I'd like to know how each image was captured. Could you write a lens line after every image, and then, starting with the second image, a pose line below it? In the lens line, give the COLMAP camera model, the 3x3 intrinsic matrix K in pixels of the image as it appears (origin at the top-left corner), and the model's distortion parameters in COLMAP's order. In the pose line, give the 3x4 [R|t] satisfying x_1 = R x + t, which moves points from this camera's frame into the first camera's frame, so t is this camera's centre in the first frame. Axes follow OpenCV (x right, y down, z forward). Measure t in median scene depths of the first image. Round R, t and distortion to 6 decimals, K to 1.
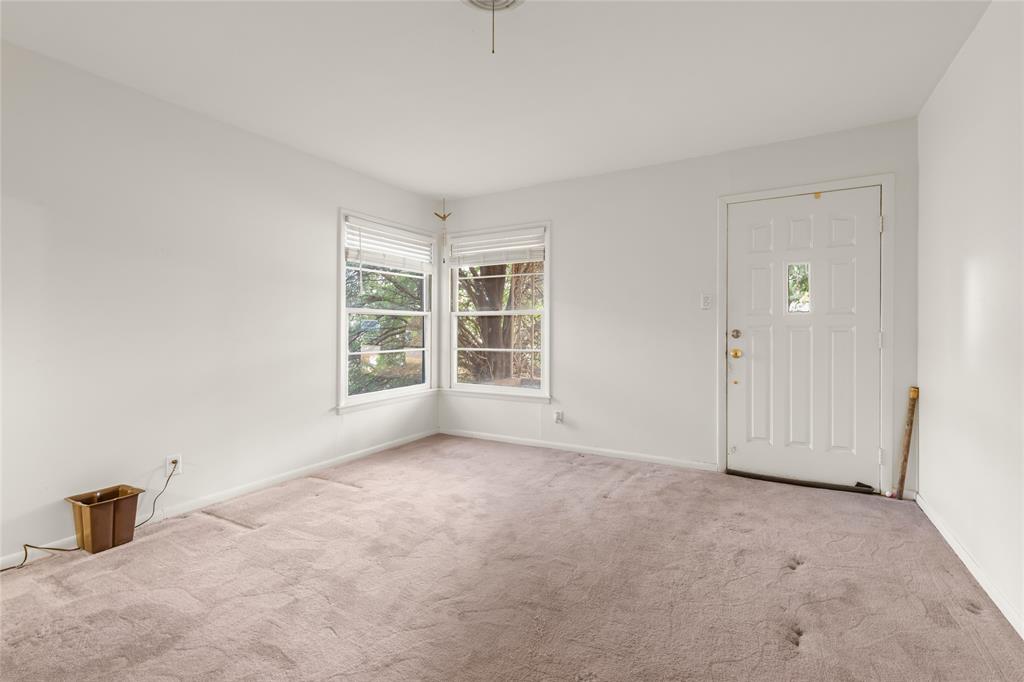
lens RADIAL K [[448.5, 0, 504.8], [0, 448.5, 332.4], [0, 0, 1]] dist [0.016813, -0.003880]
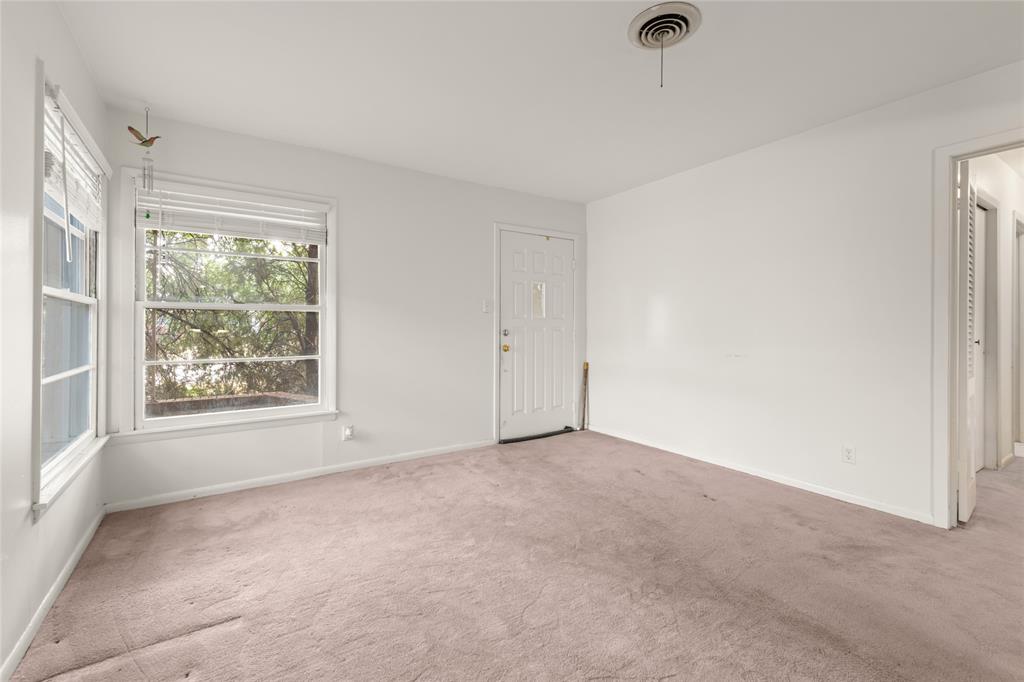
lens RADIAL K [[448.5, 0, 504.5], [0, 448.5, 334.0], [0, 0, 1]] dist [0.016813, -0.003880]
pose [[0.450519, -0.010259, 0.892708, -0.624044], [0.009216, 0.999934, 0.006840, -0.002156], [-0.892719, 0.005146, 0.450584, 0.430034]]
